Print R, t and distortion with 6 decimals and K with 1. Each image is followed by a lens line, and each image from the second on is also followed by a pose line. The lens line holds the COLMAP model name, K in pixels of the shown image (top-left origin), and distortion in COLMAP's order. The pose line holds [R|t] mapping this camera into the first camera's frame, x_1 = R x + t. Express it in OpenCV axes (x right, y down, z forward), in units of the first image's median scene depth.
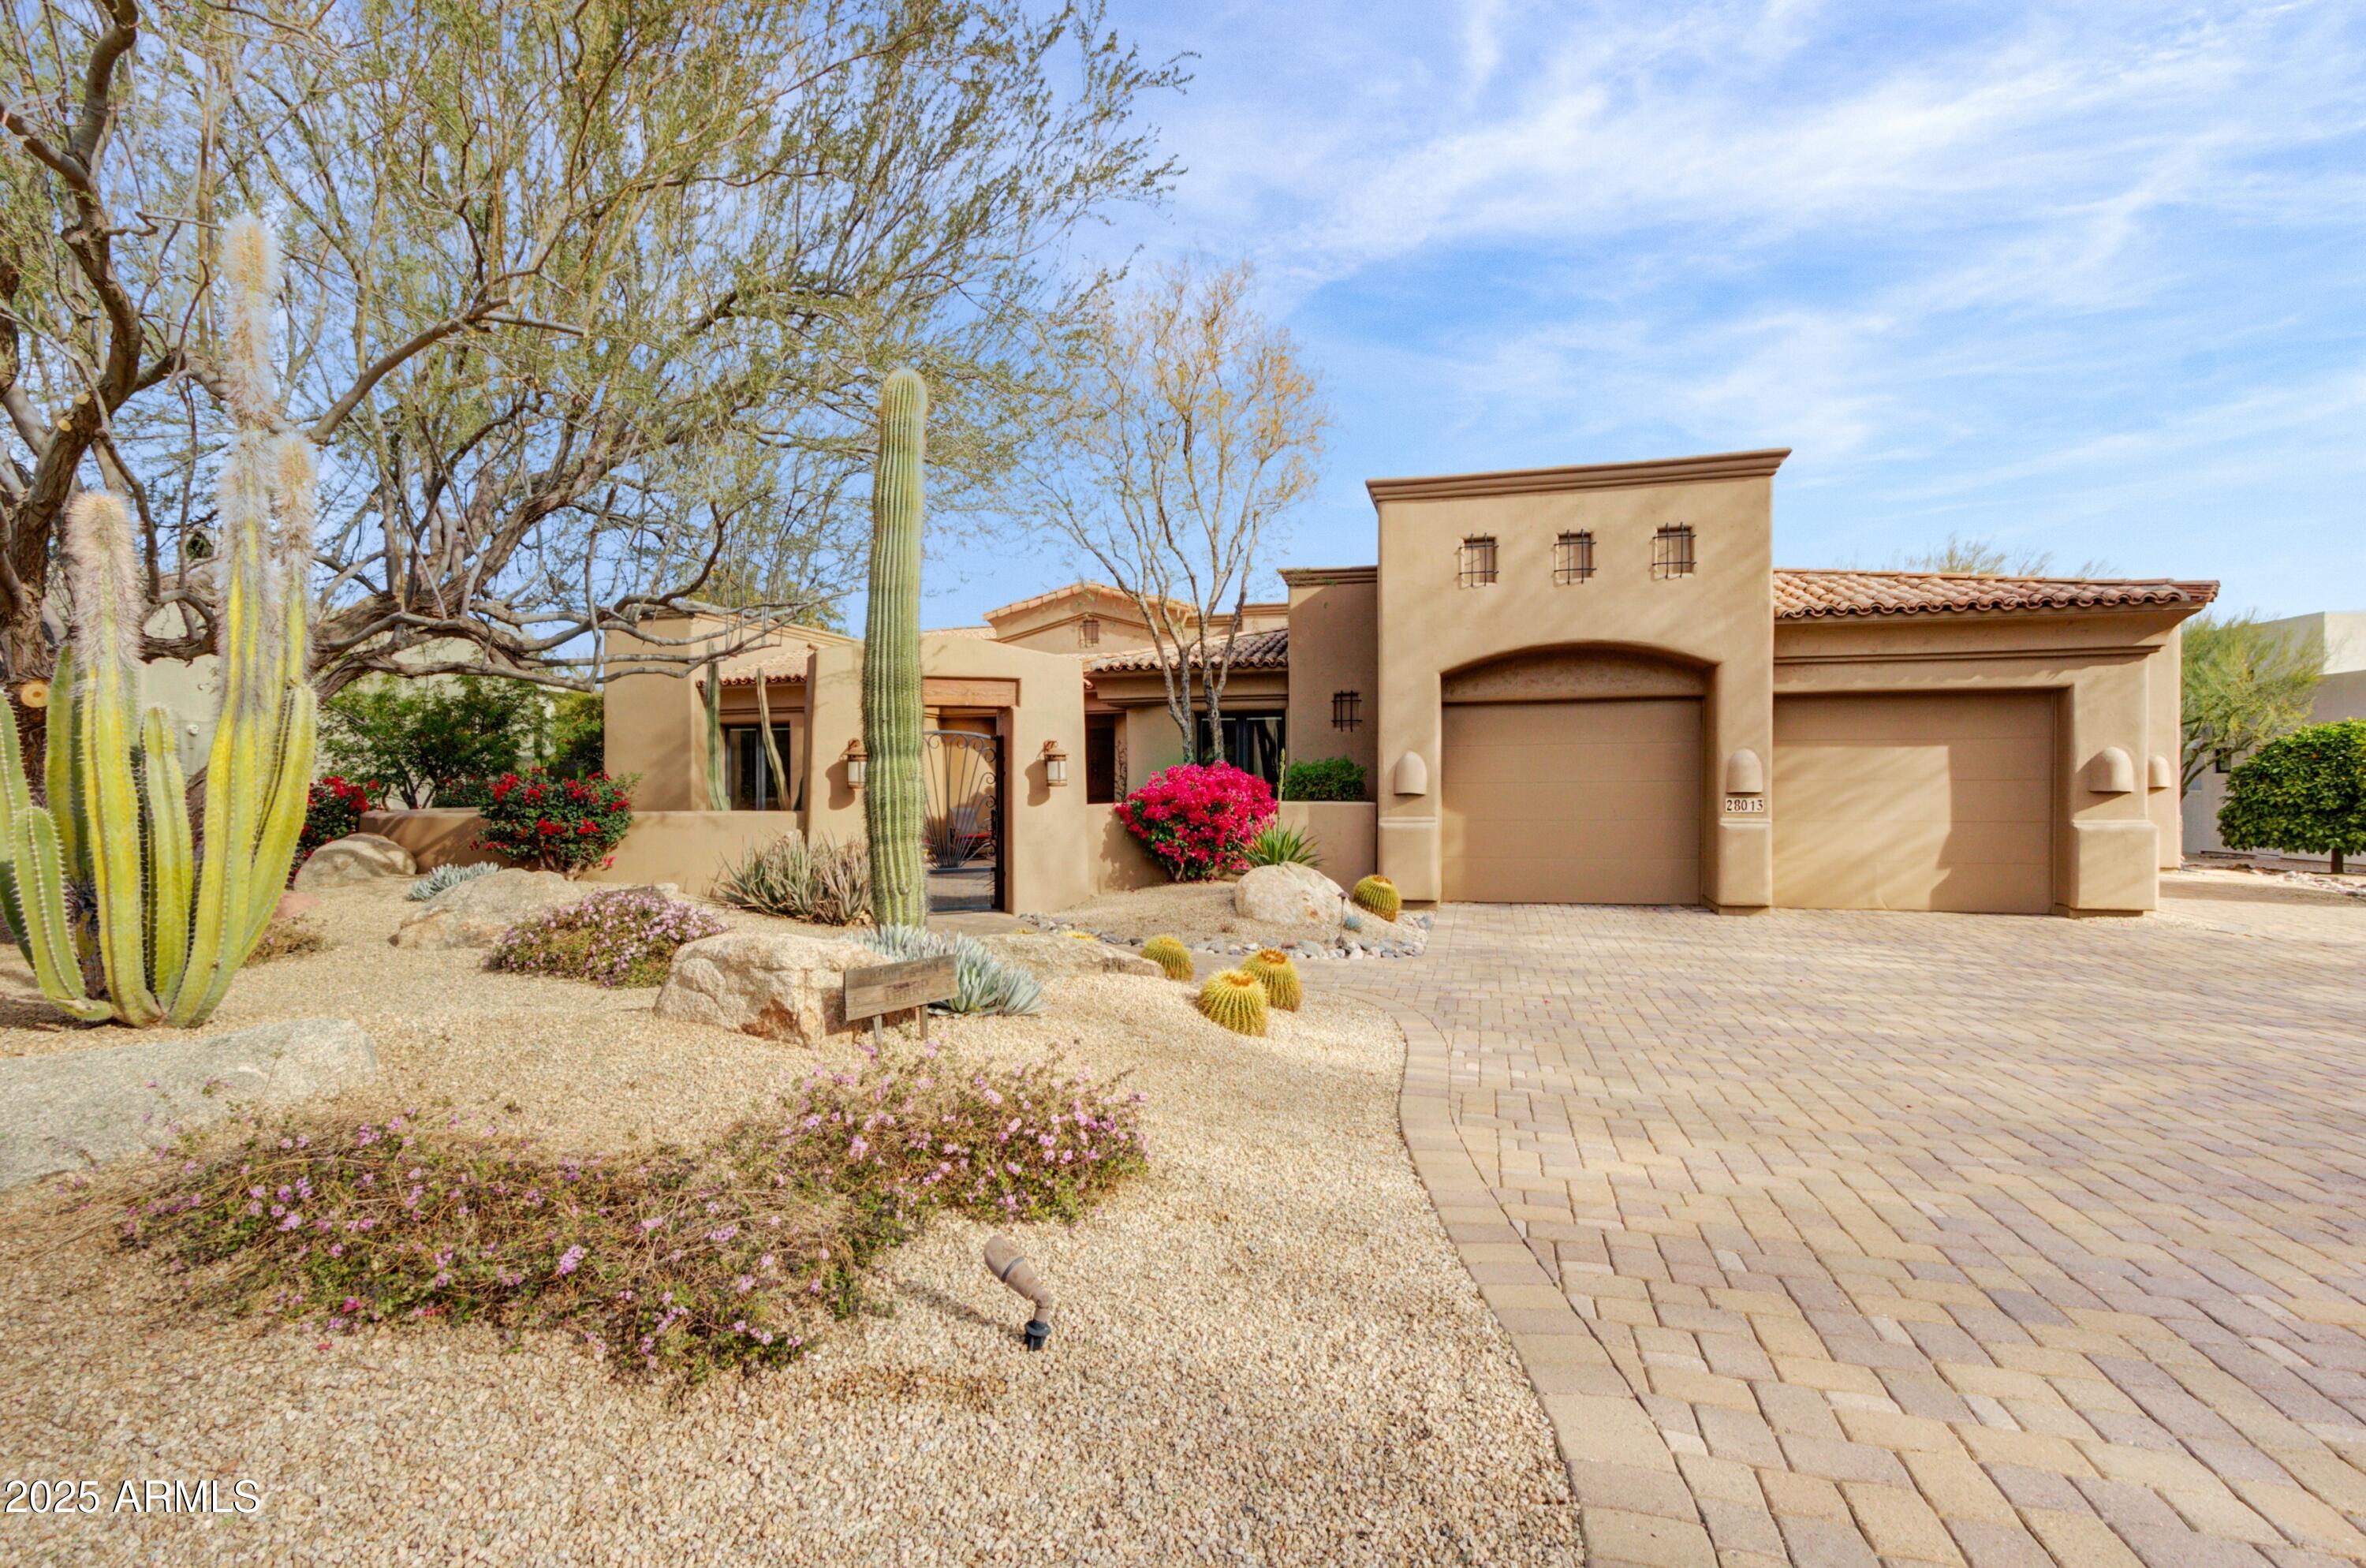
lens RADIAL K [[1096.2, 0, 1181.6], [0, 1096.2, 790.4], [0, 0, 1]] dist [0.003543, 0.000670]
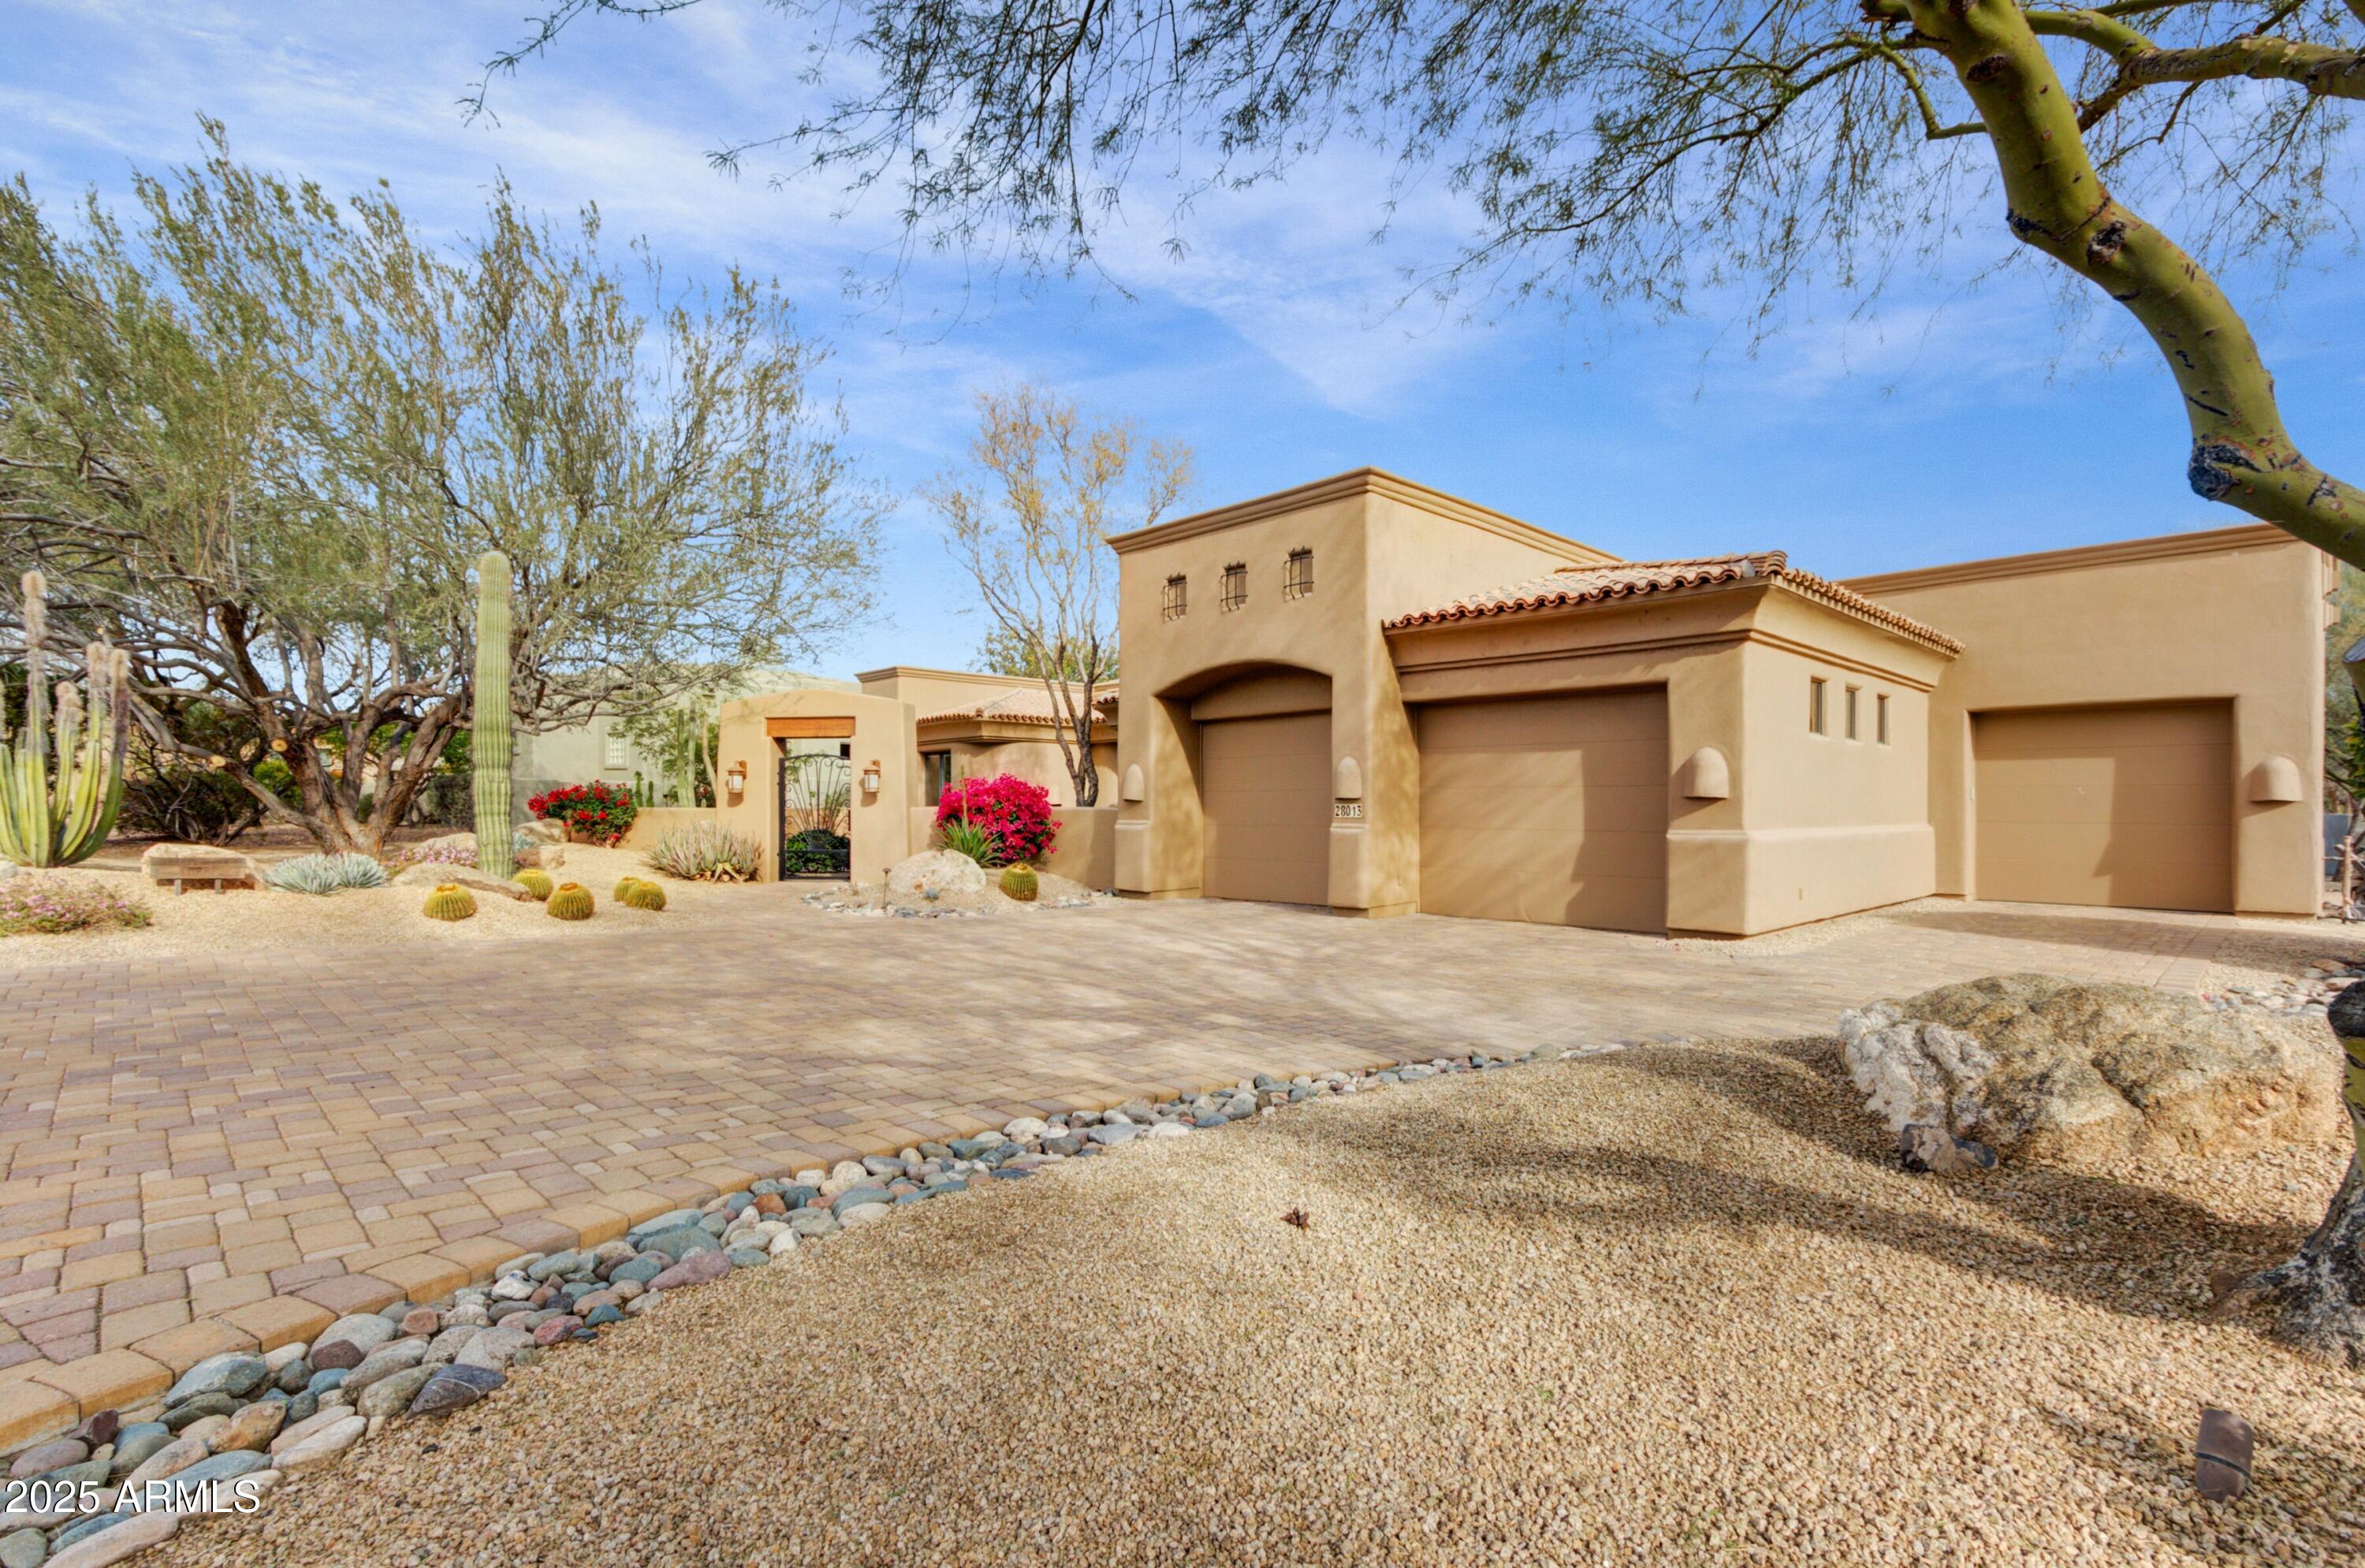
lens RADIAL K [[1095.7, 0, 1177.6], [0, 1095.7, 798.5], [0, 0, 1]] dist [0.003543, 0.000670]
pose [[0.853755, 0.003514, -0.520663, 0.912206], [-0.009349, 0.999919, -0.008580, 0.012797], [0.520591, 0.012193, 0.853719, 0.025372]]
